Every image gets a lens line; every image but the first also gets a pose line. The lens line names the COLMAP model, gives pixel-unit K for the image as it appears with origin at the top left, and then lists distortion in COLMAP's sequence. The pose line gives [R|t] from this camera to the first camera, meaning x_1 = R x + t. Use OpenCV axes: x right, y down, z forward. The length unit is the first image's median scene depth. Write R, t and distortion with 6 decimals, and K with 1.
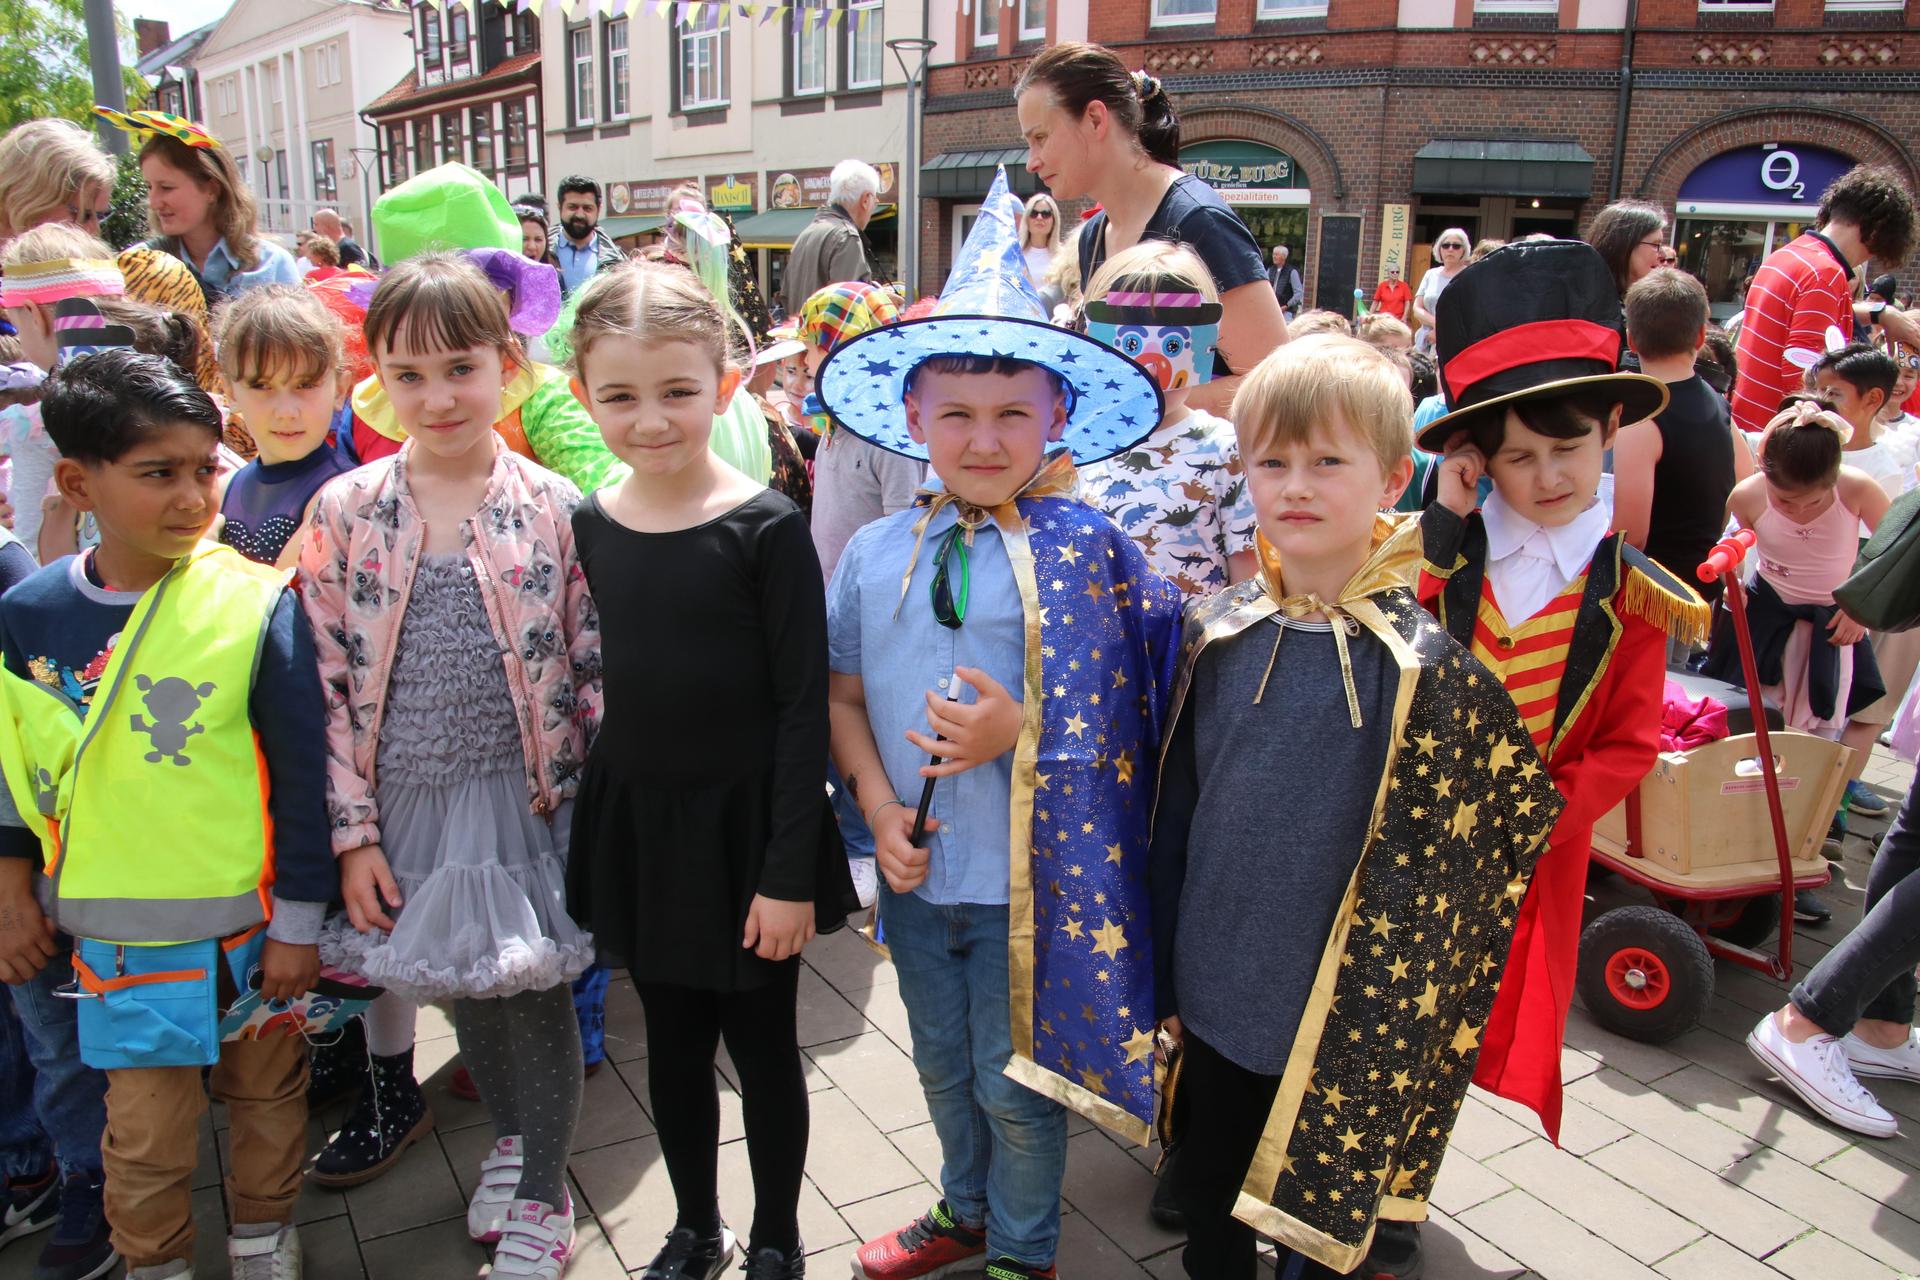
lens RADIAL K [[1428.8, 0, 963.2], [0, 1428.8, 706.5], [0, 0, 1]] dist [-0.132084, 0.069423]
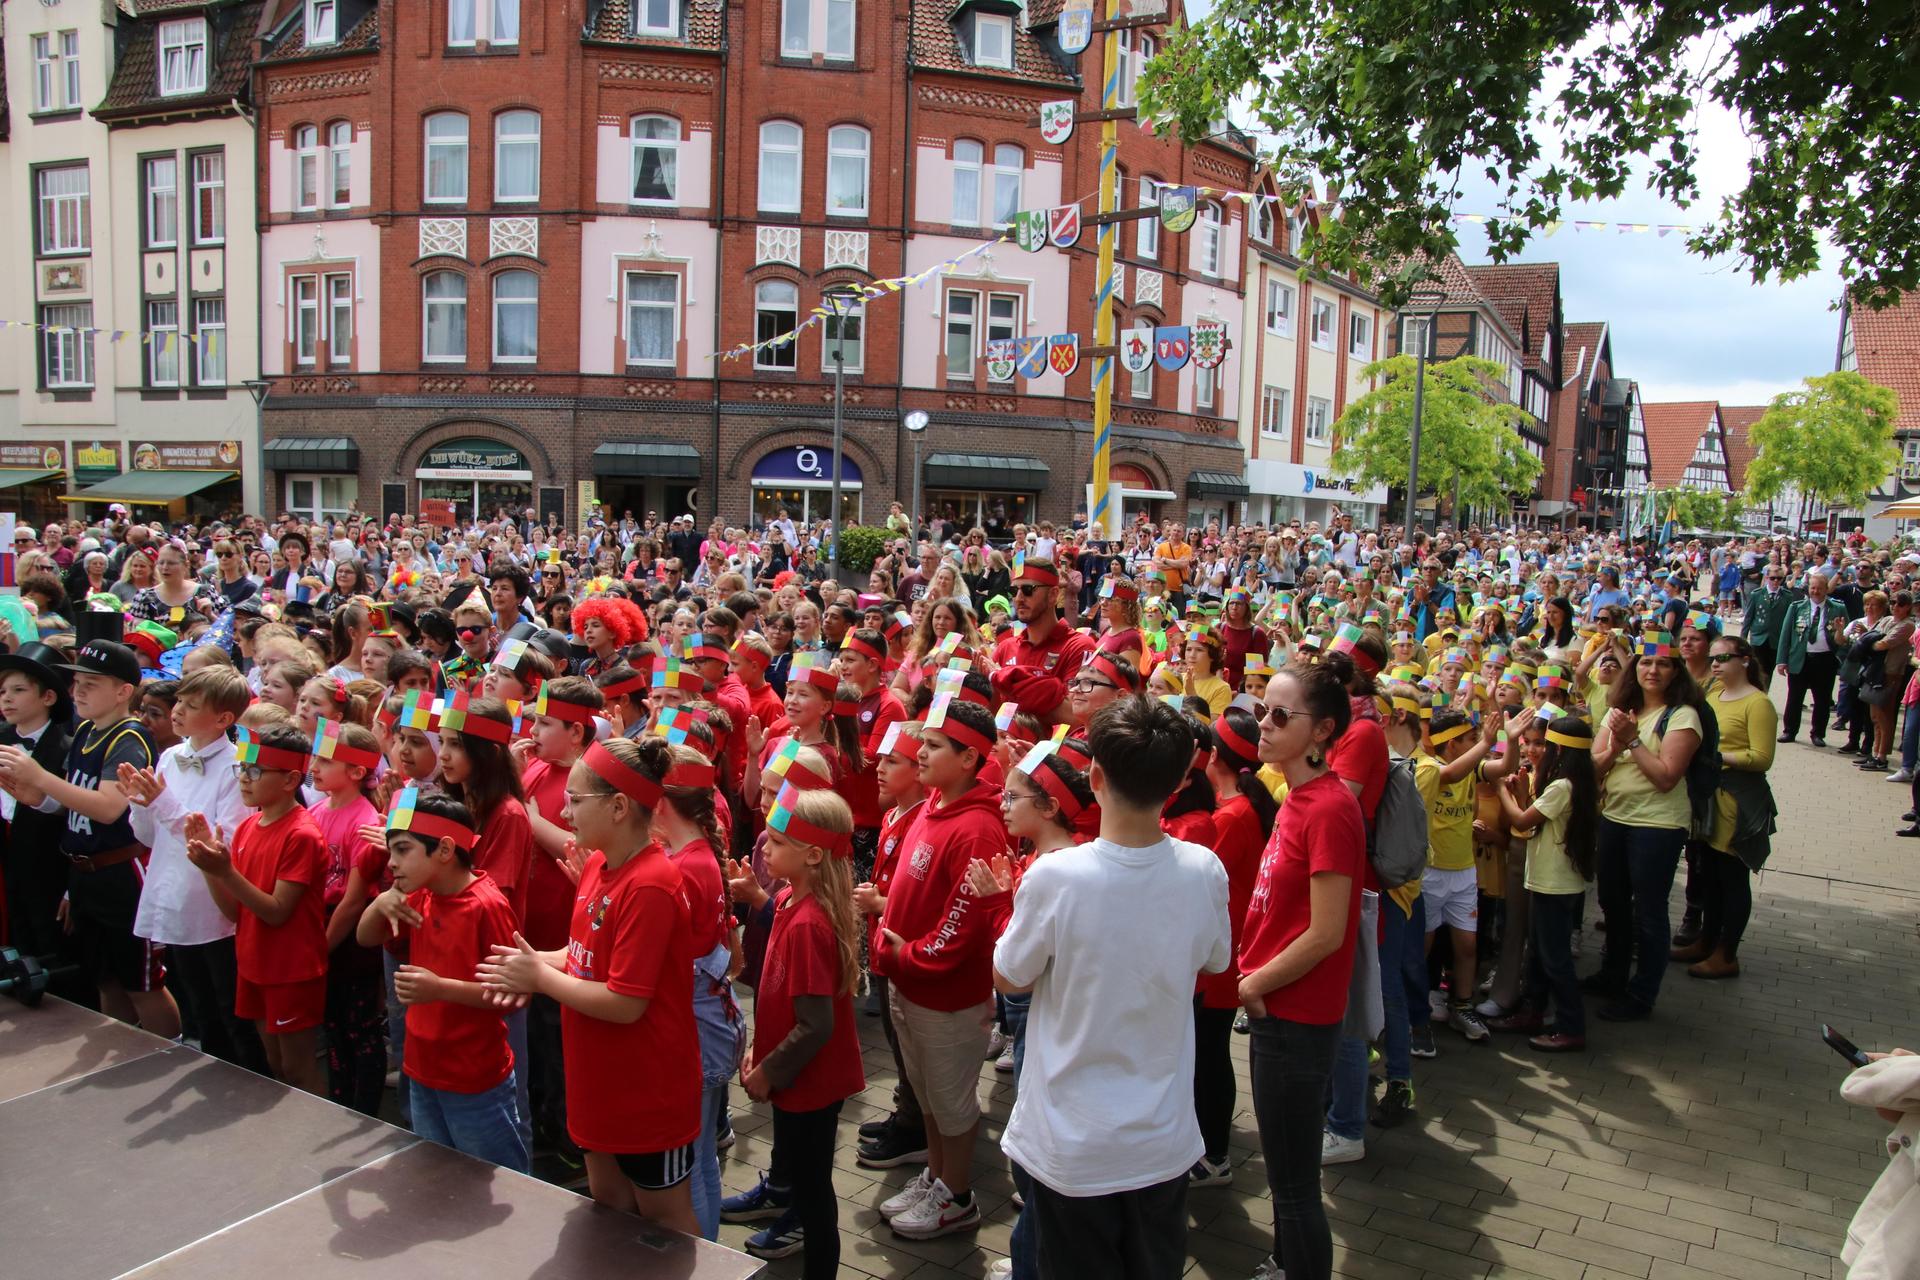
lens RADIAL K [[1441.3, 0, 943.1], [0, 1441.3, 709.8], [0, 0, 1]] dist [-0.125338, 0.074402]
pose [[0.901429, -0.051130, 0.429897, -0.037592], [0.111036, 0.987091, -0.115426, 0.137085], [-0.418445, 0.151783, 0.895469, -0.614894]]
